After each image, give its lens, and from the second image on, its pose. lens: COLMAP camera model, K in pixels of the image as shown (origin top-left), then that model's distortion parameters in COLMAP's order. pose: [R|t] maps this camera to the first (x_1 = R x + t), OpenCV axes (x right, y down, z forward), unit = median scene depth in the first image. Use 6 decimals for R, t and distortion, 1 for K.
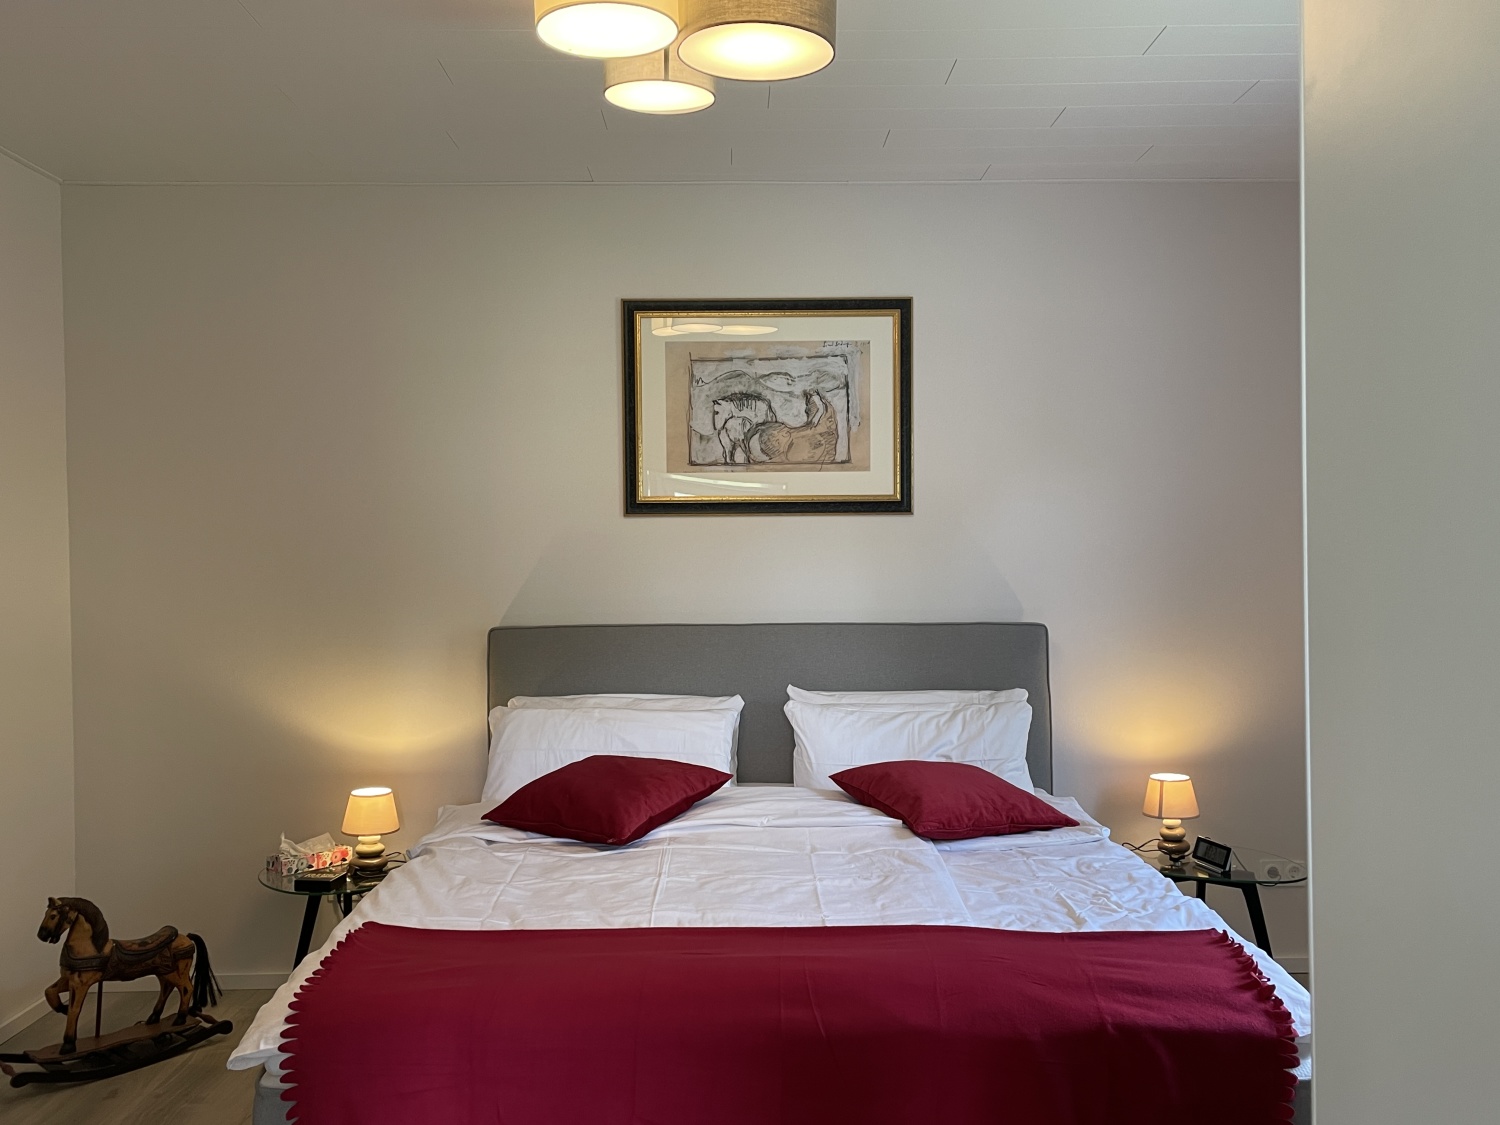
lens RADIAL K [[1246.7, 0, 750.0], [0, 1246.7, 562.5], [0, 0, 1]] dist [0.113474, -0.159239]
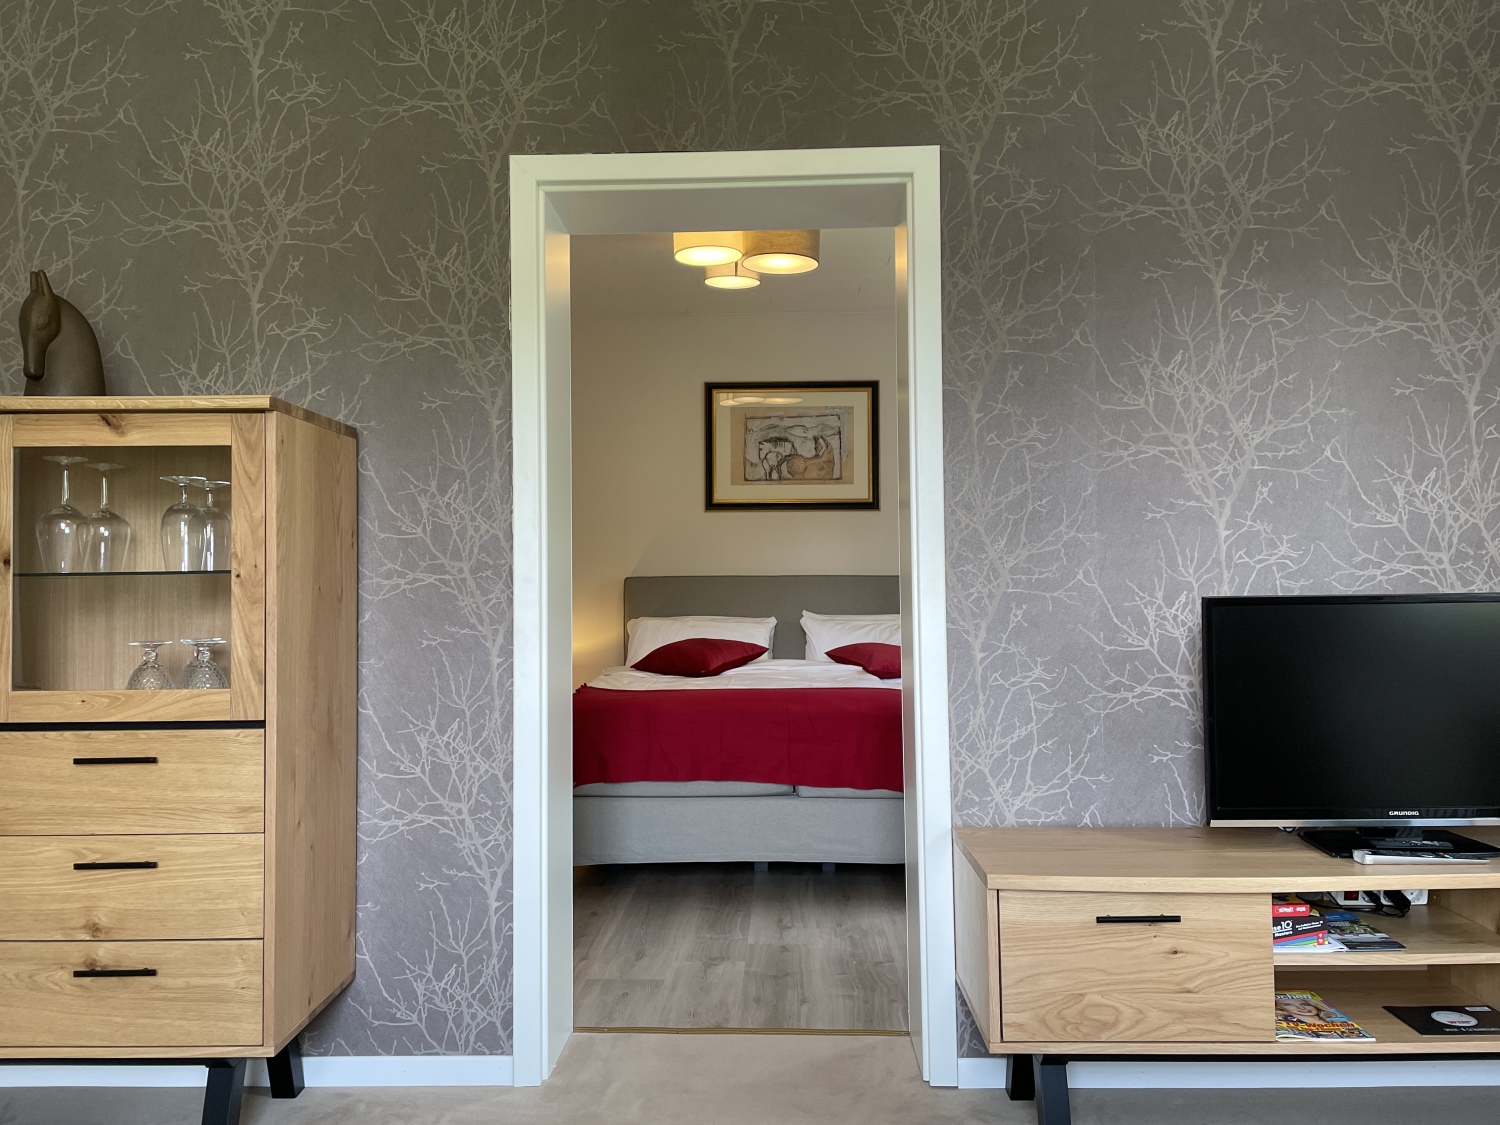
lens RADIAL K [[1121.3, 0, 739.2], [0, 1121.3, 562.9], [0, 0, 1]] dist [0.088949, -0.111710]
pose [[0.998823, 0.002636, -0.048431, 0.017060], [-0.004728, 0.999058, -0.043136, 0.095856], [0.048271, 0.043315, 0.997895, -0.486617]]
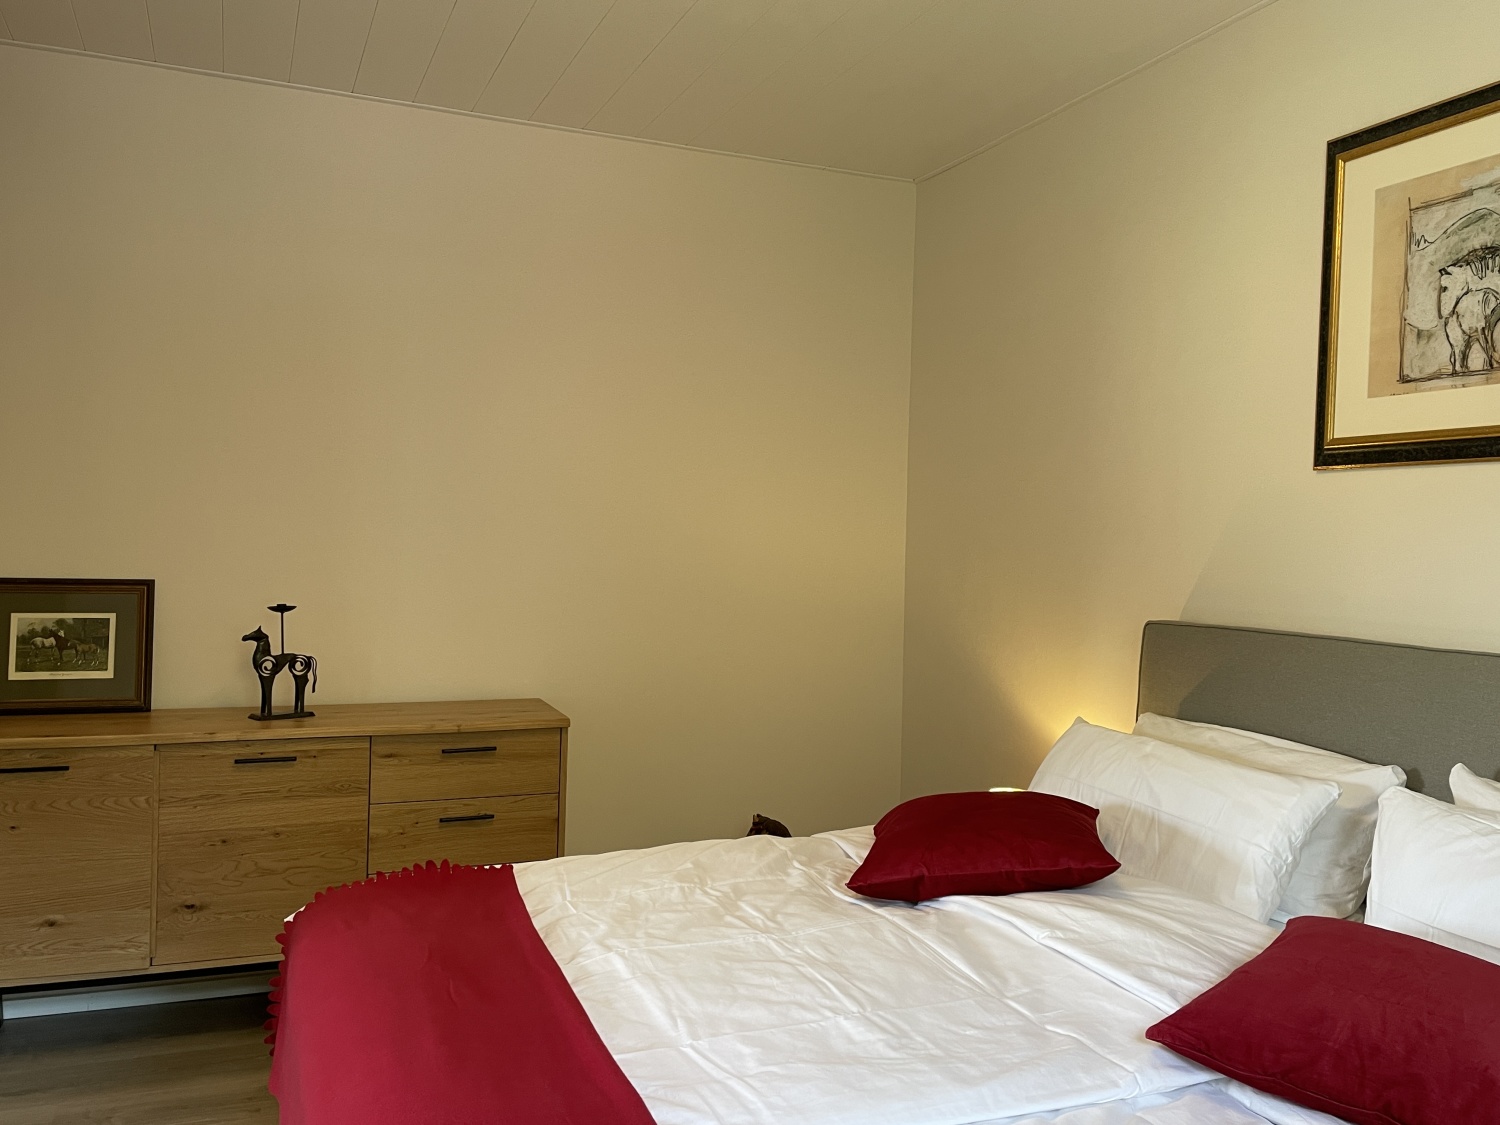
lens RADIAL K [[1246.7, 0, 750.0], [0, 1246.7, 562.5], [0, 0, 1]] dist [0.113474, -0.159239]
pose [[0.357114, 0.033773, -0.933450, 0.421817], [-0.031692, 0.999209, 0.024028, 0.005206], [0.933523, 0.021002, 0.357902, 0.481250]]
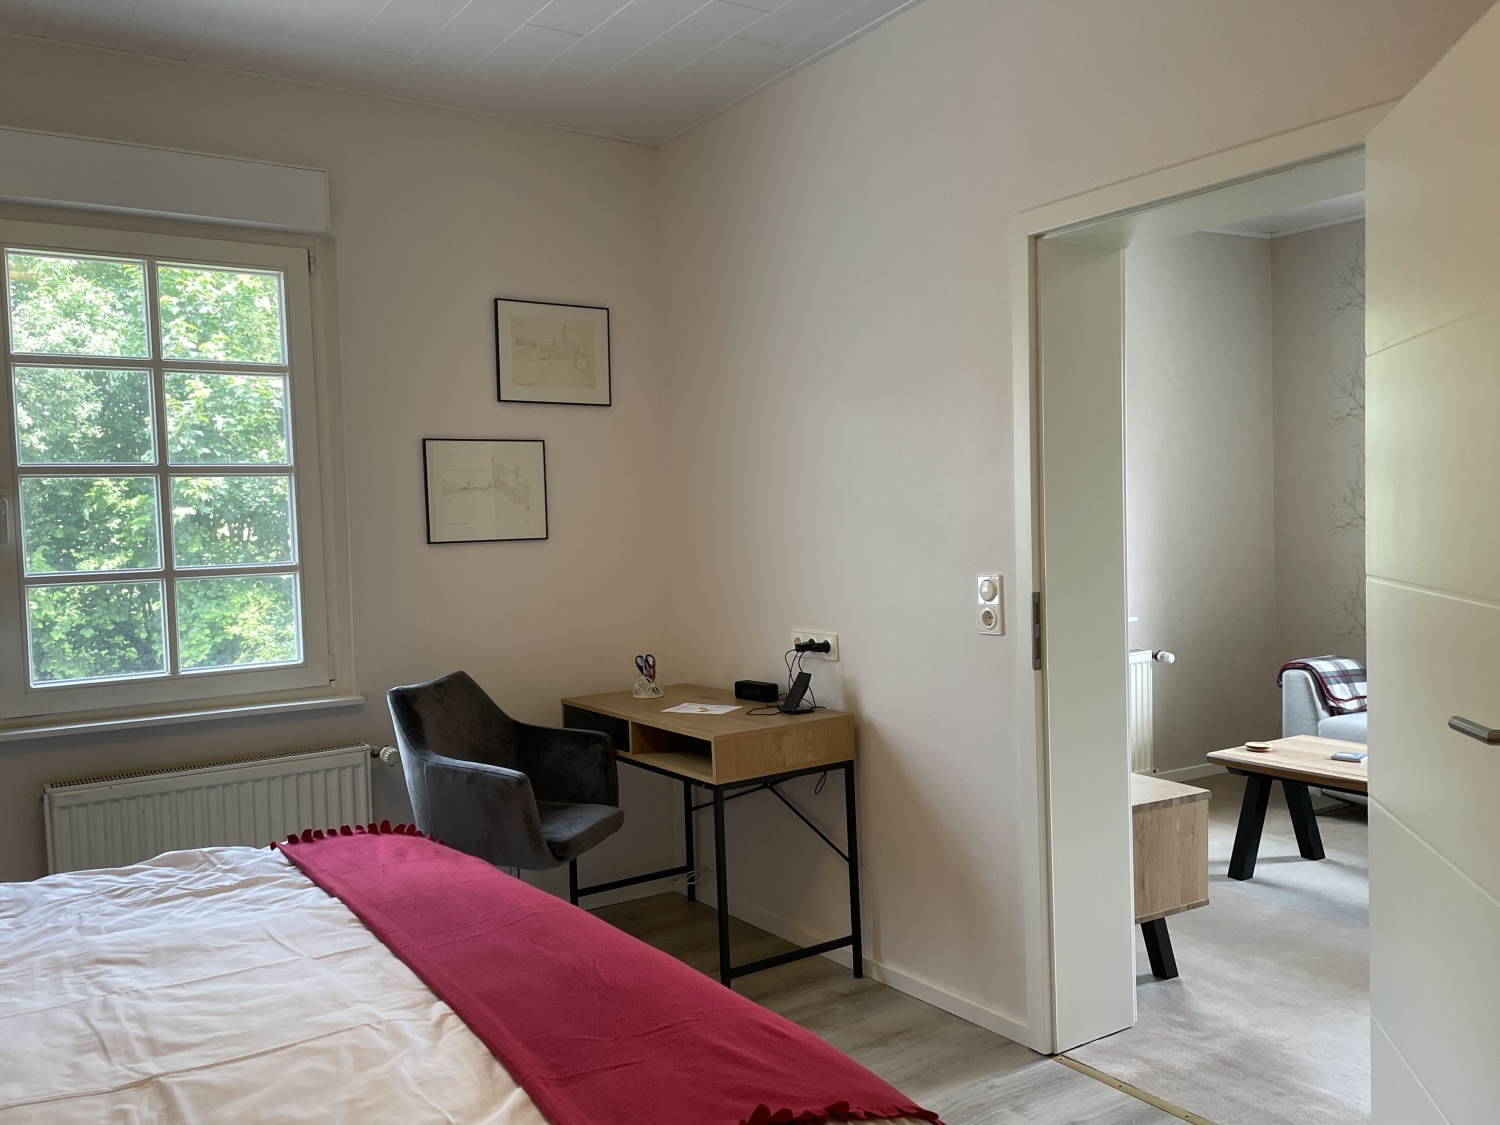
lens RADIAL K [[1246.7, 0, 750.0], [0, 1246.7, 562.5], [0, 0, 1]] dist [0.113474, -0.159239]
pose [[-0.547594, -0.004830, 0.836730, -0.431980], [0.041099, 0.998621, 0.032661, 0.021743], [-0.835734, 0.052274, -0.546641, 0.721560]]
